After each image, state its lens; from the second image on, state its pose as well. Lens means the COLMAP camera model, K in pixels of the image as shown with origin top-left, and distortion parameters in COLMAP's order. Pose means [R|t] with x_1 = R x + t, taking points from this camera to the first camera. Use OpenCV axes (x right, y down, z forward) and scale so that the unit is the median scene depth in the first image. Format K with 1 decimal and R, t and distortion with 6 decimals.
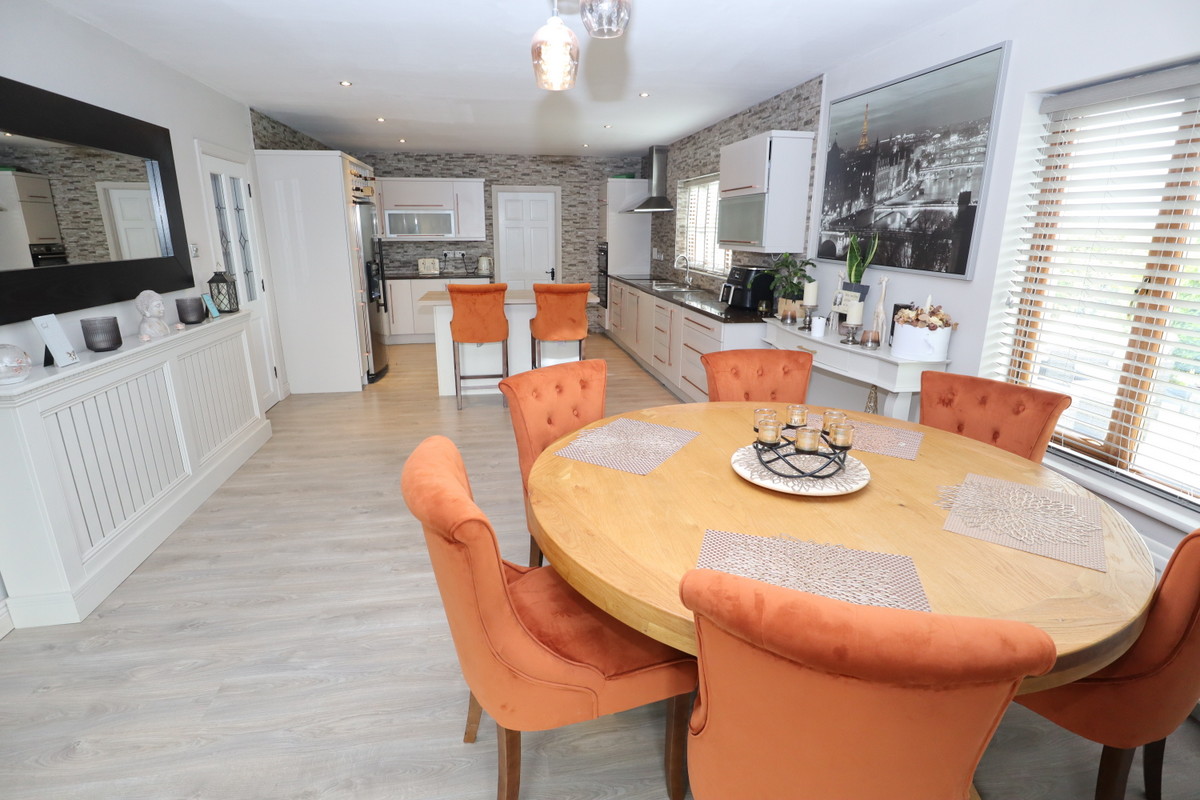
lens RADIAL K [[599.9, 0, 600.0], [0, 599.9, 400.0], [0, 0, 1]] dist [-0.057293, 0.021845]
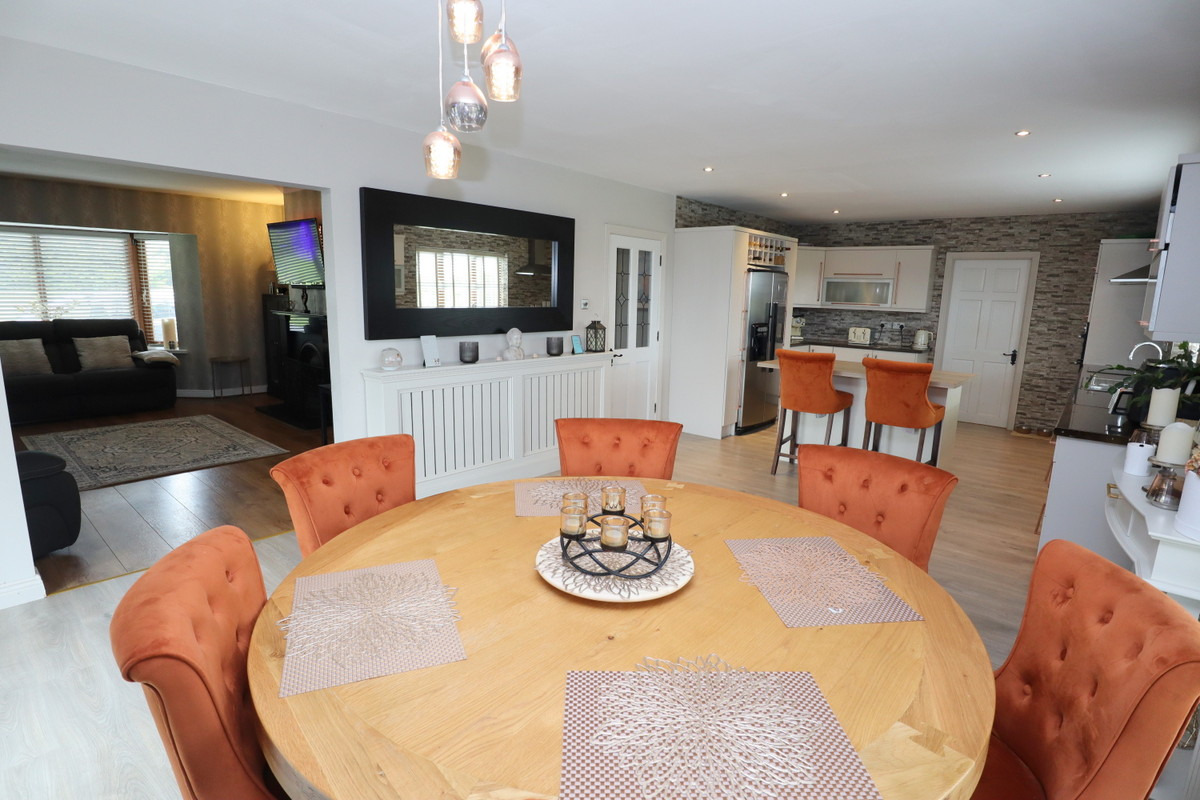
lens RADIAL K [[599.9, 0, 600.0], [0, 599.9, 400.0], [0, 0, 1]] dist [-0.057293, 0.021845]
pose [[0.628725, 0.149303, -0.763161, 0.204116], [-0.233488, 0.972357, -0.002128, -0.022924], [0.741747, 0.179527, 0.646205, 0.085191]]
